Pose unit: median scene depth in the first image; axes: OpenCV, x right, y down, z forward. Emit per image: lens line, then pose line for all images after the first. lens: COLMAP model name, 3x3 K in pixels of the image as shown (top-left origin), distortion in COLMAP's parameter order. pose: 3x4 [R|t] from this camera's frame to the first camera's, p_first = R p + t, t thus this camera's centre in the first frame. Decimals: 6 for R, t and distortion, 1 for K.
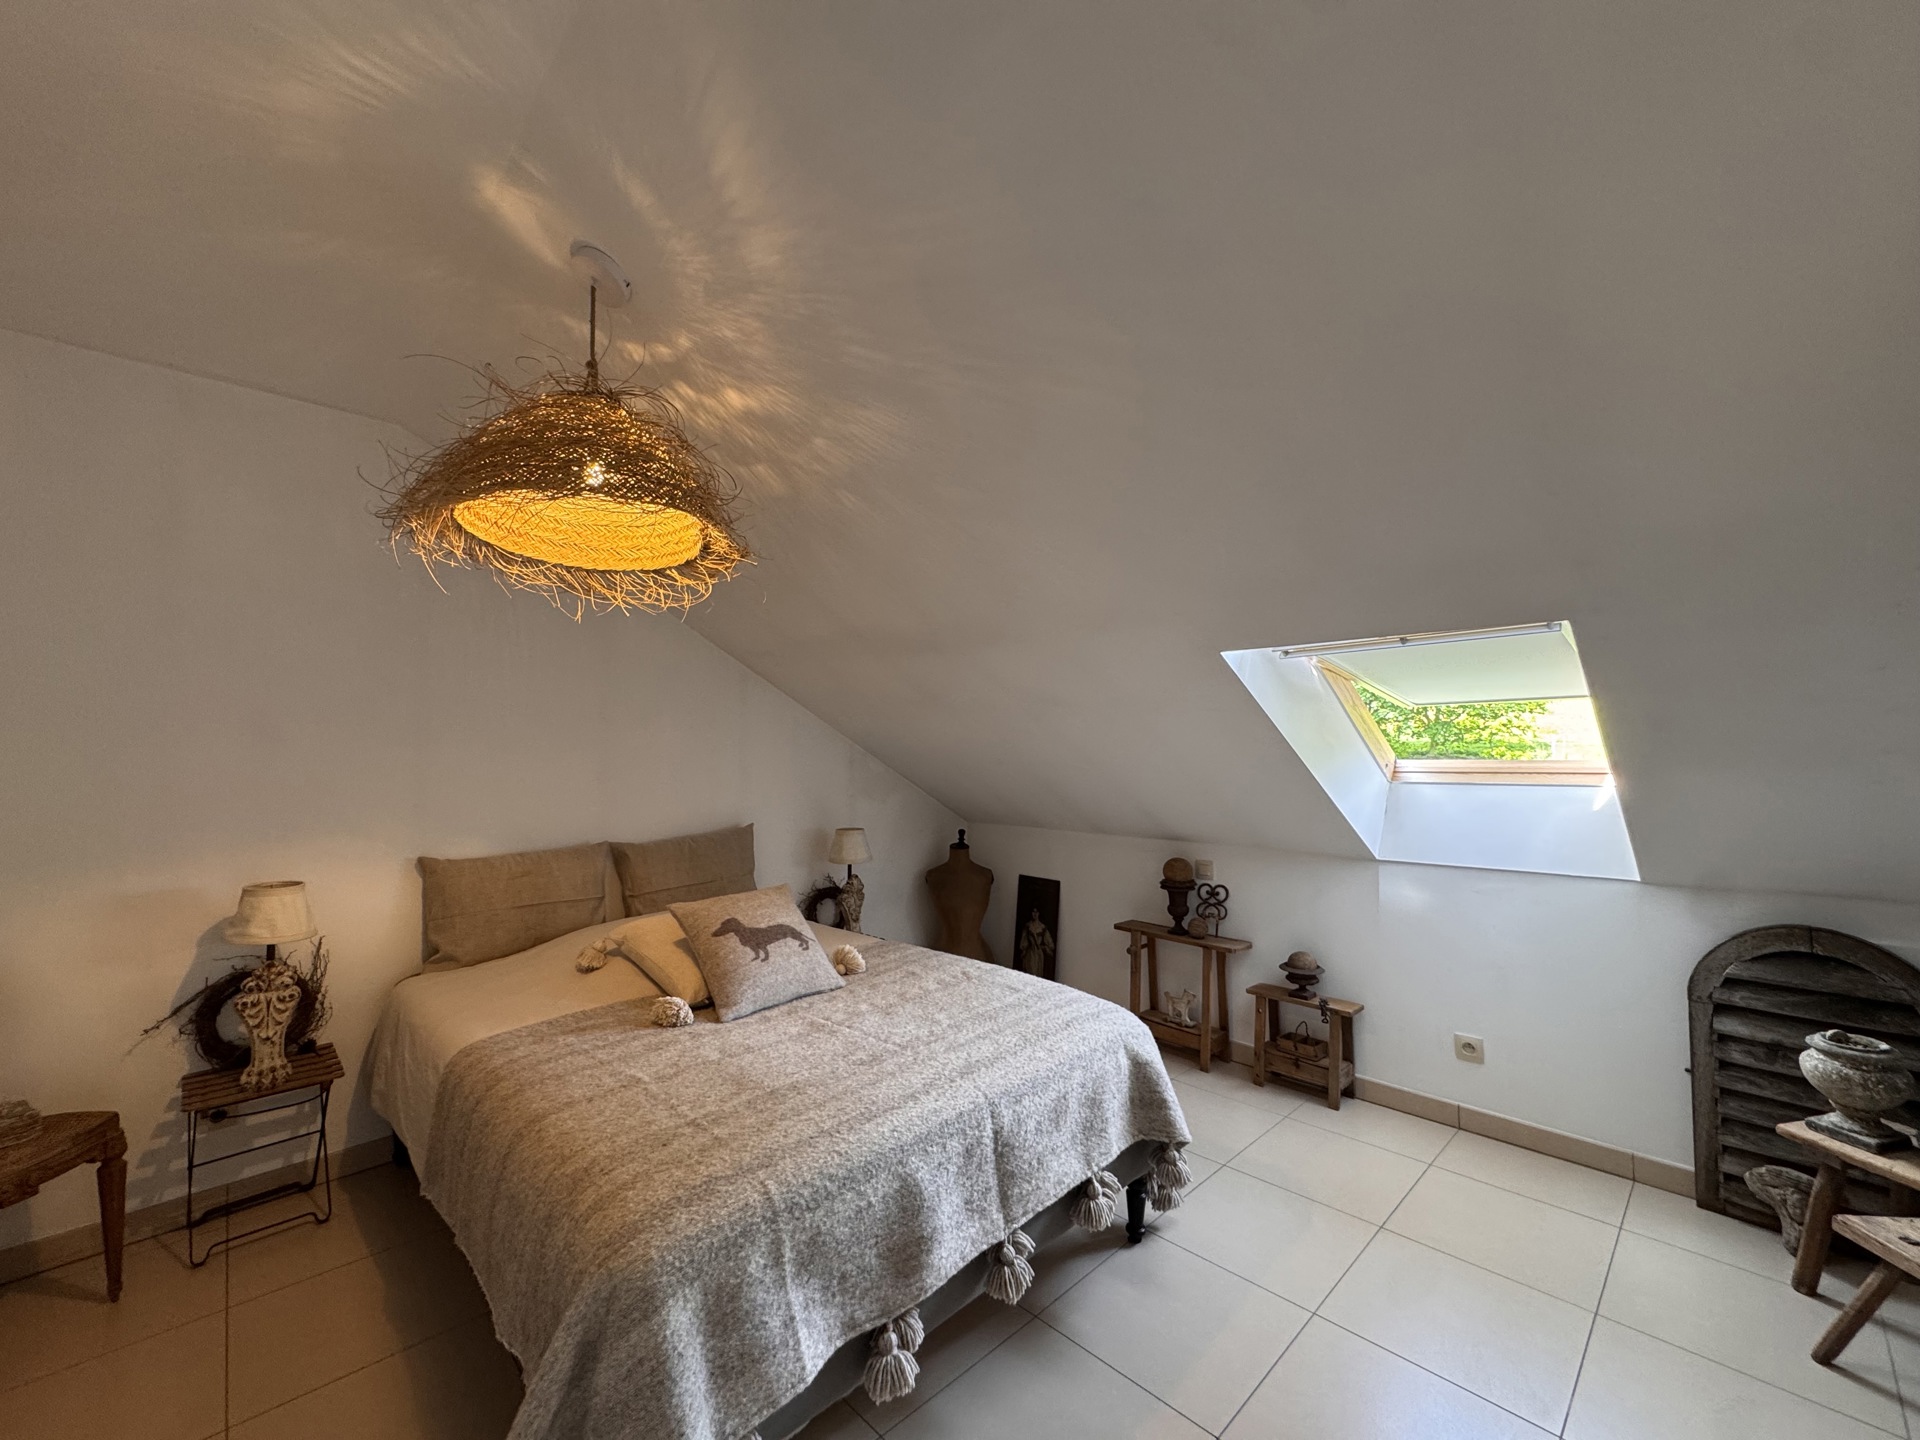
lens RADIAL K [[766.4, 0, 960.0], [0, 766.4, 720.0], [0, 0, 1]] dist [-0.004261, 0.000570]
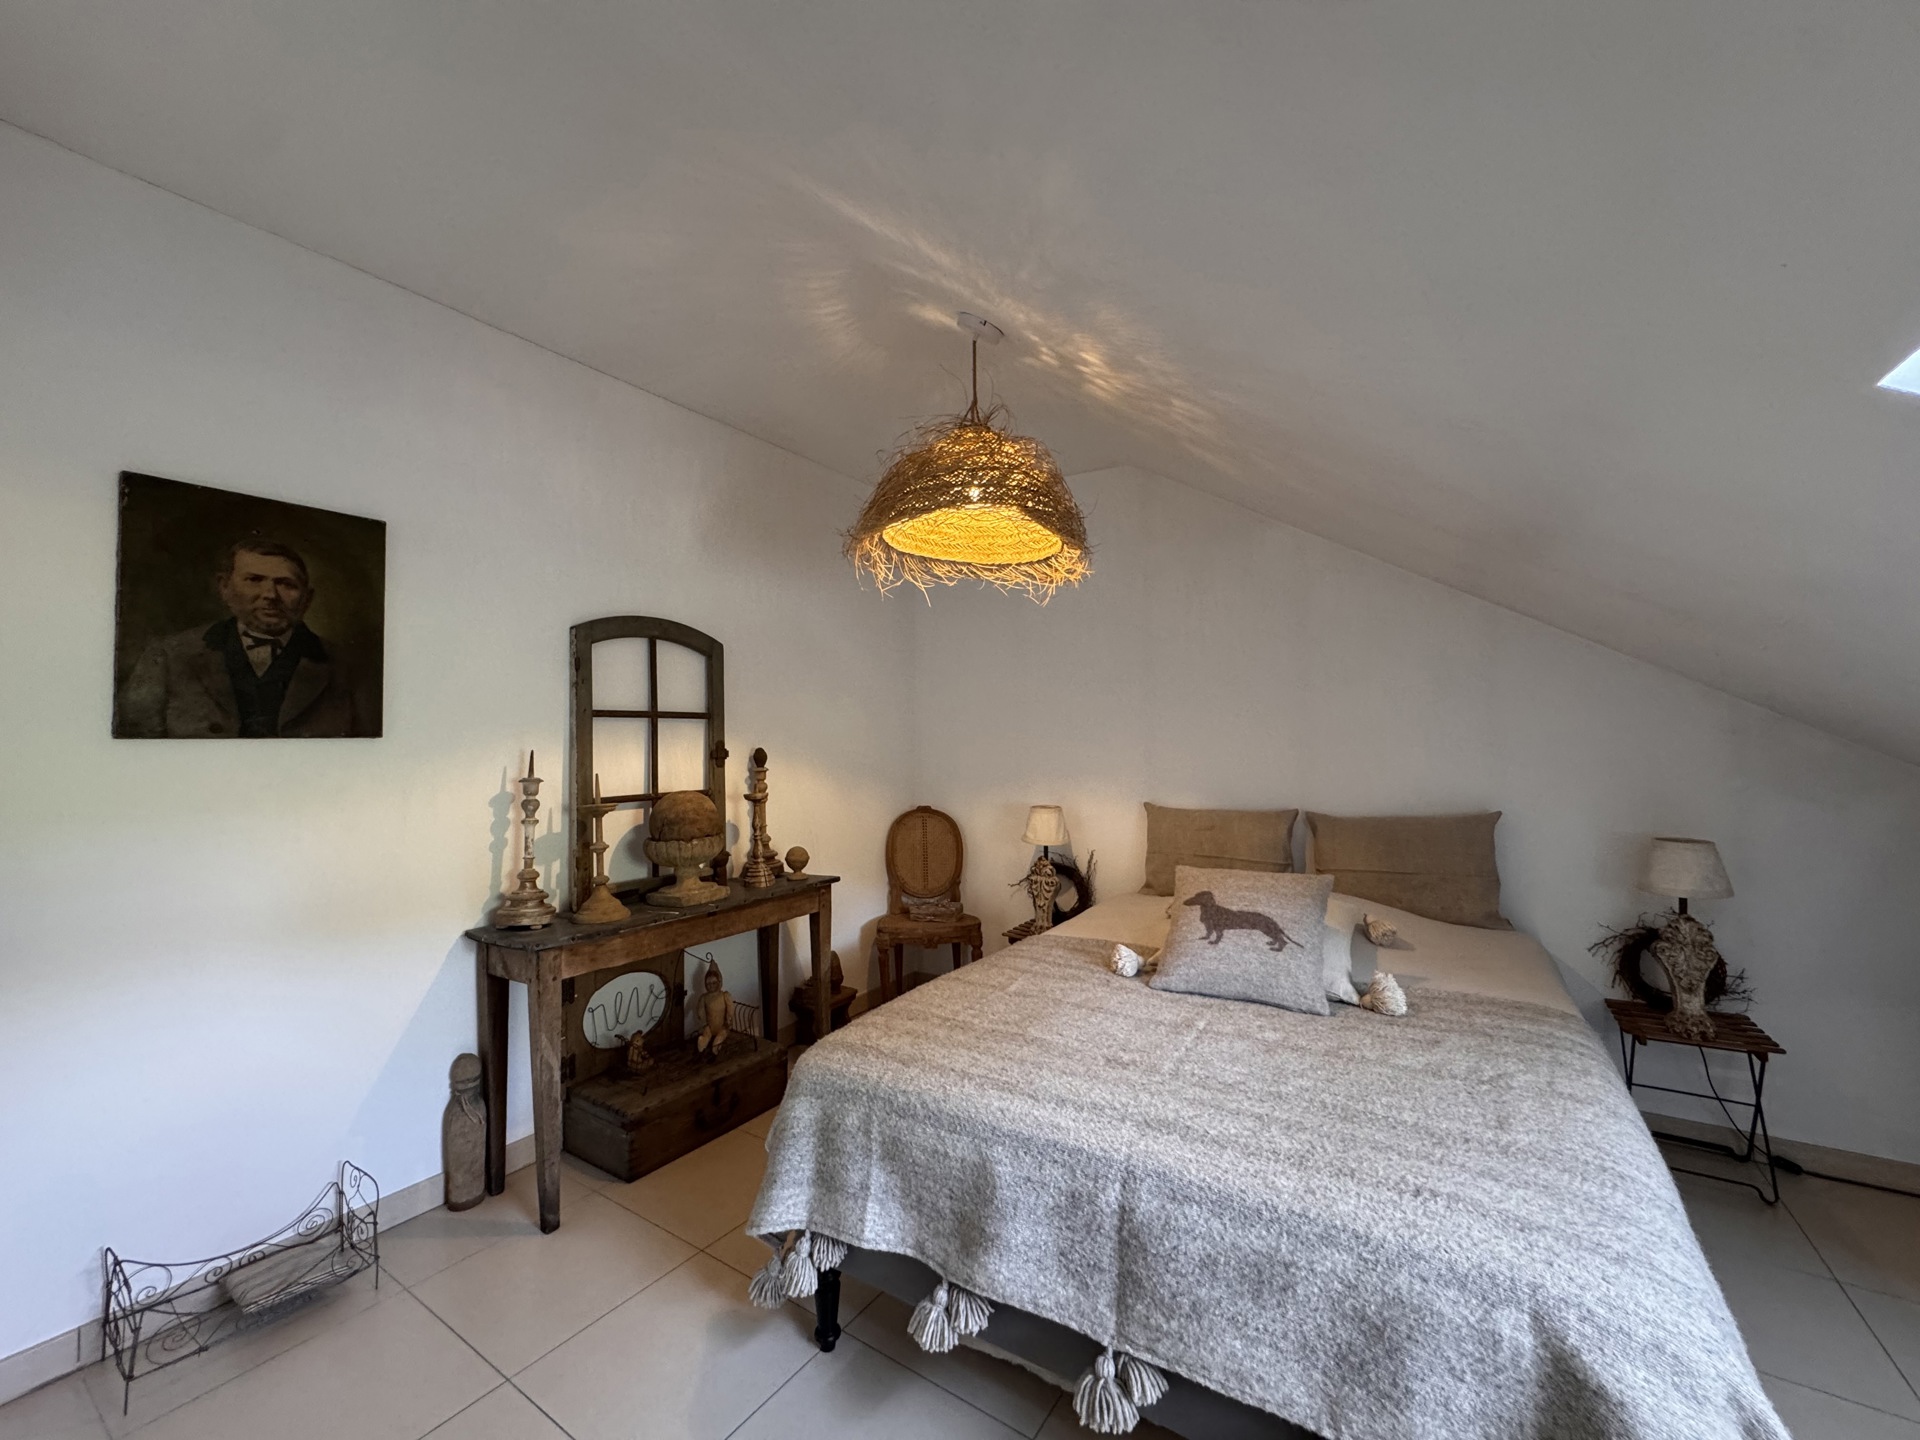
lens RADIAL K [[766.4, 0, 960.0], [0, 766.4, 720.0], [0, 0, 1]] dist [-0.004261, 0.000570]
pose [[0.221939, -0.010534, -0.975004, 0.691984], [0.039893, 0.999202, -0.001715, 0.051201], [0.974244, -0.038515, 0.222182, 0.645358]]
